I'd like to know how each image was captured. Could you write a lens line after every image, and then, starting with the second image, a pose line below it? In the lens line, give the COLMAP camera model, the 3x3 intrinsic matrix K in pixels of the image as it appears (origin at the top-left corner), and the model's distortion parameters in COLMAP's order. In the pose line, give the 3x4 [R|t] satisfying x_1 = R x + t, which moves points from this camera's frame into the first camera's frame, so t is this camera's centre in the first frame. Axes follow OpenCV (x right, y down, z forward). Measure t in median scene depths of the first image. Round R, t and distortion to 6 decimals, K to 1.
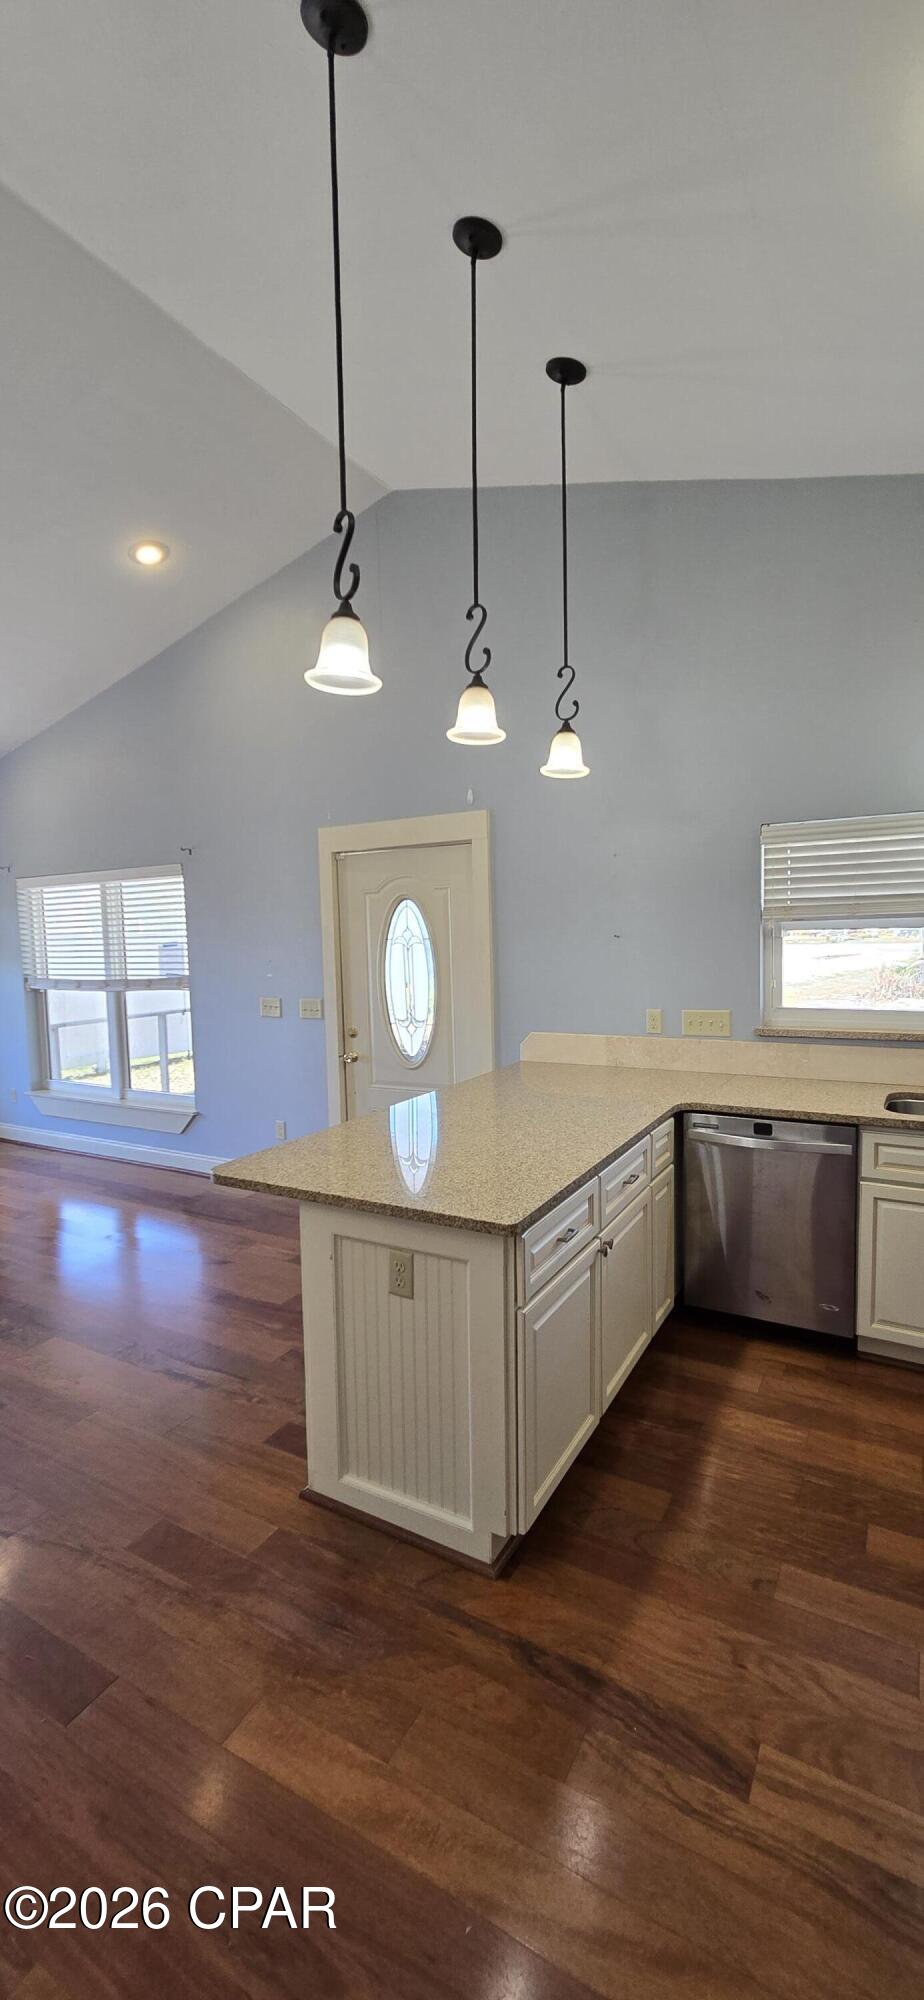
lens RADIAL K [[819.1, 0, 461.8], [0, 819.1, 991.4], [0, 0, 1]] dist [-0.002069, -0.000273]
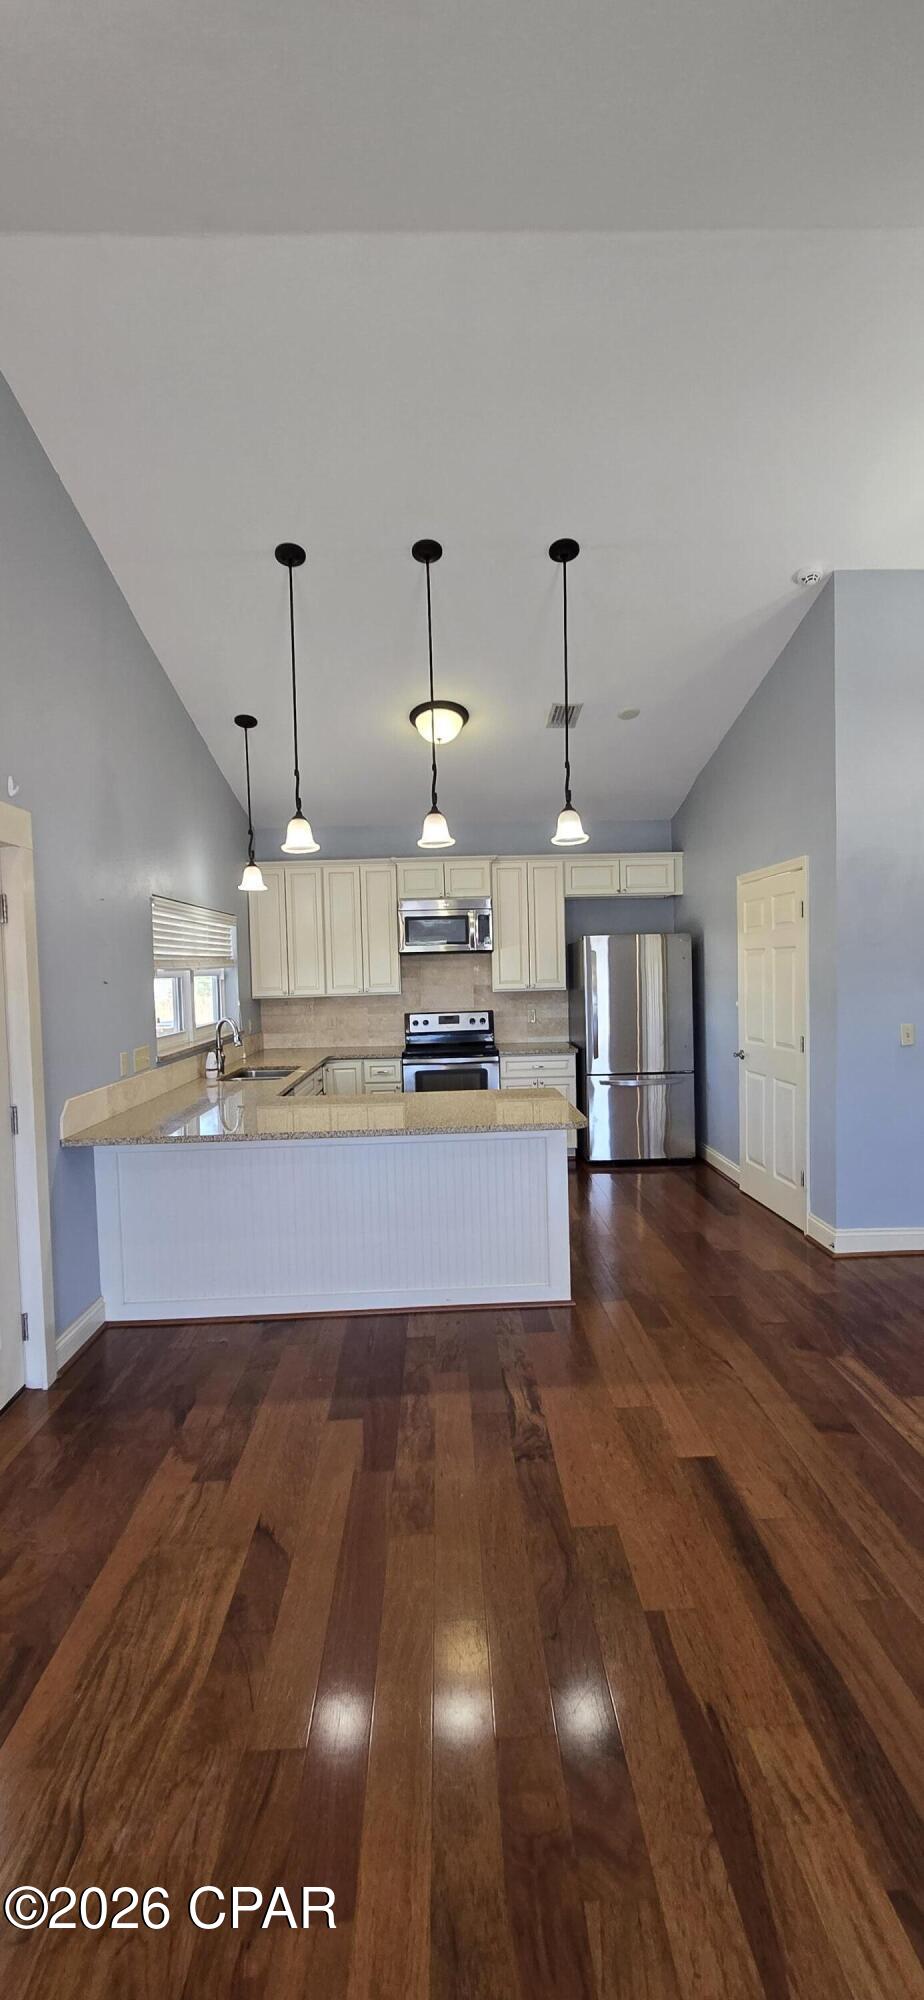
lens RADIAL K [[827.3, 0, 462.0], [0, 827.3, 1000.0], [0, 0, 1]] dist [0.000303, 0.000529]
pose [[-0.518147, 0.005877, 0.855272, -0.731008], [0.102709, 0.993168, 0.055399, -0.048962], [-0.849102, 0.116549, -0.515210, 0.965158]]
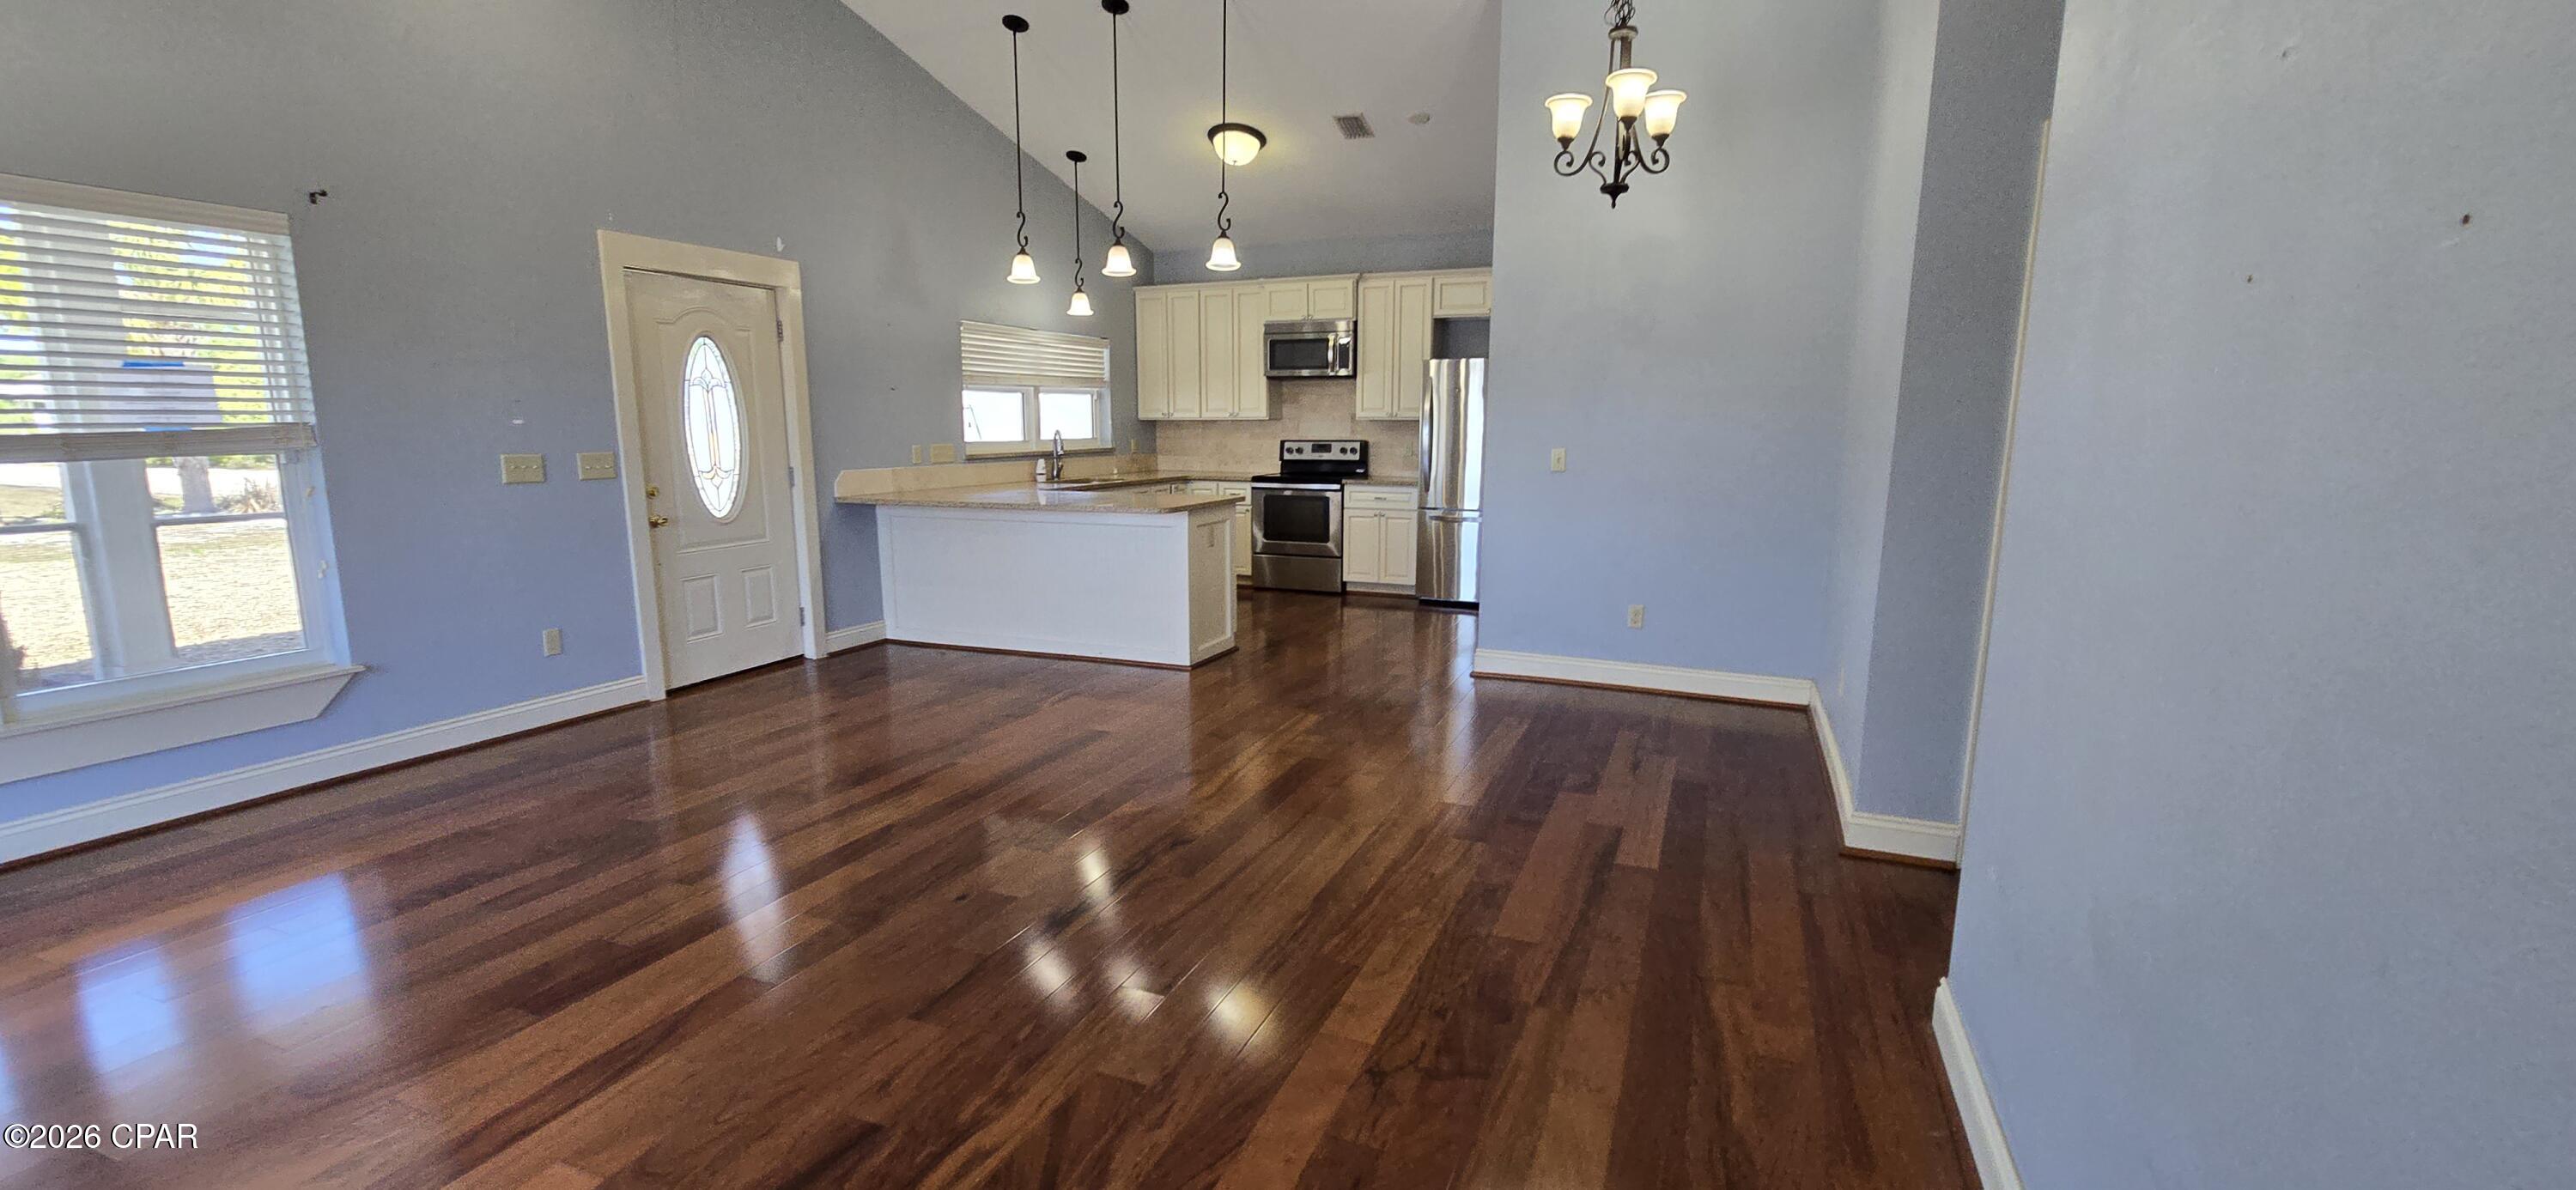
lens RADIAL K [[1067.3, 0, 1283.2], [0, 1067.3, 599.8], [0, 0, 1]] dist [0.000324, -0.004026]
pose [[-0.121743, -0.138785, 0.982811, -1.322915], [0.075101, 0.986050, 0.148545, 0.046879], [-0.989716, 0.091894, -0.109622, 0.510010]]
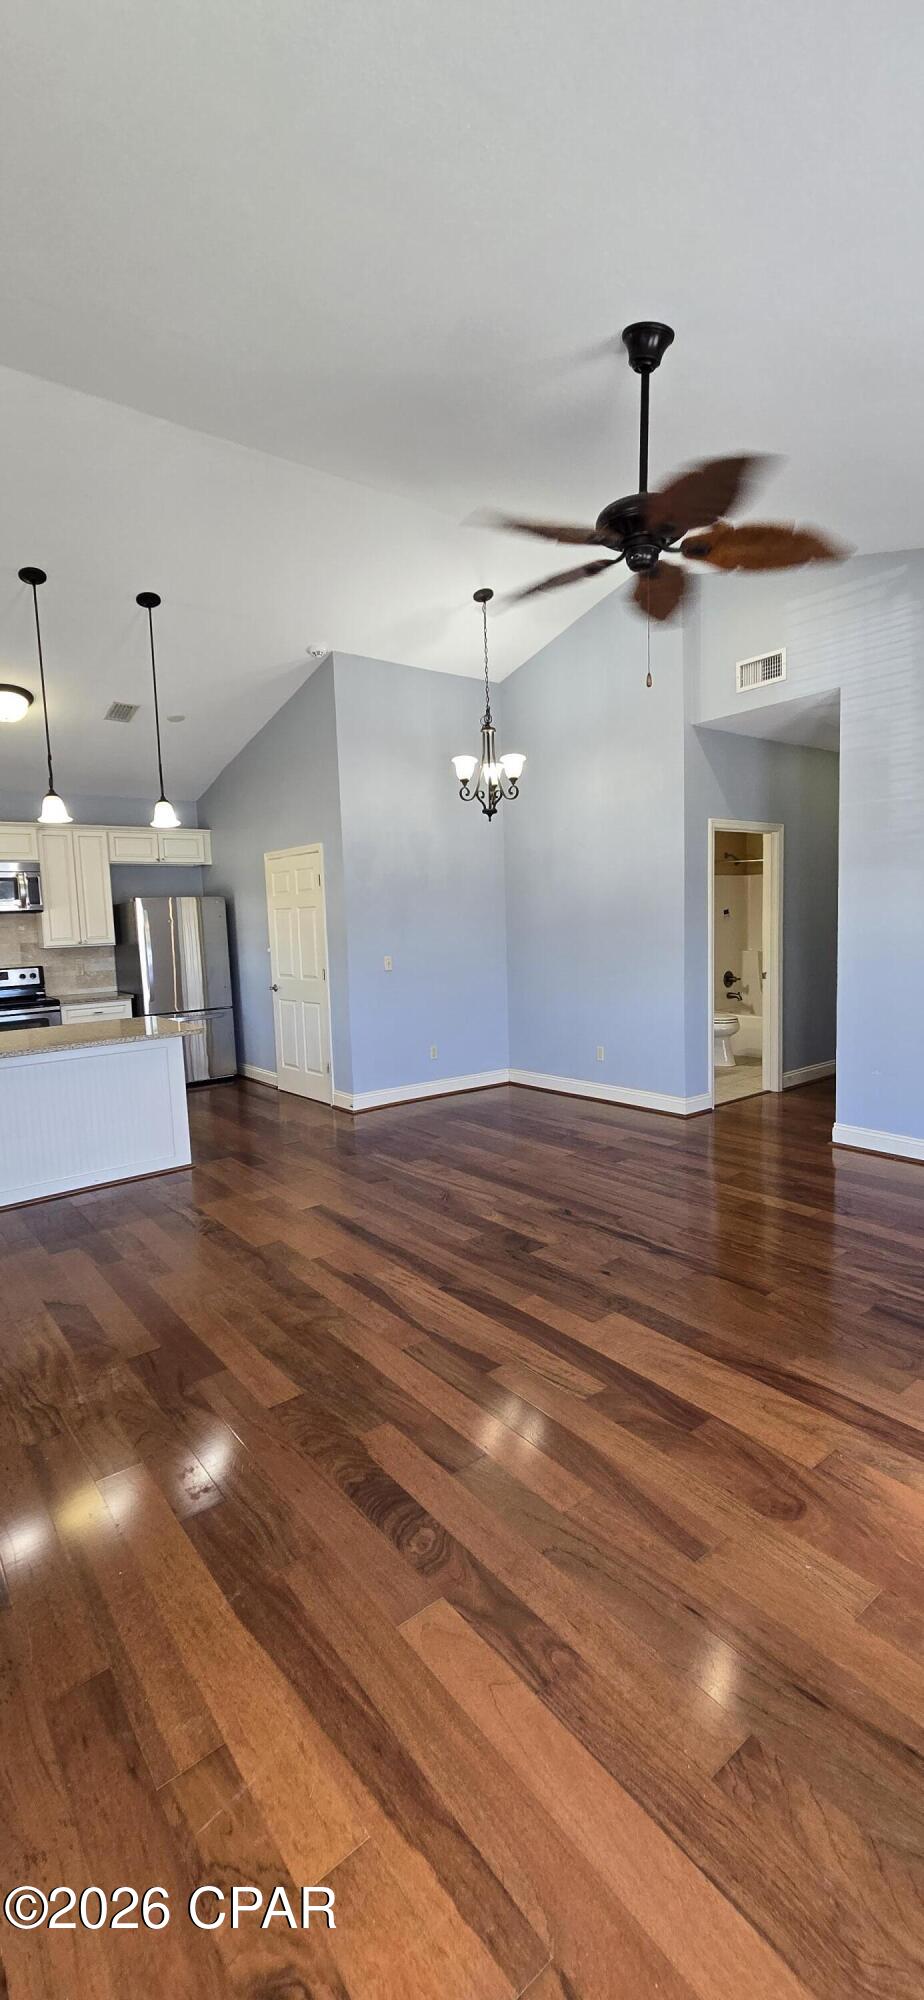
lens RADIAL K [[819.1, 0, 461.8], [0, 819.1, 991.4], [0, 0, 1]] dist [-0.002069, -0.000273]
pose [[-0.923919, 0.023531, 0.381863, -0.853088], [0.087072, 0.984847, 0.149984, -0.061964], [-0.372547, 0.171823, -0.911968, 1.320978]]
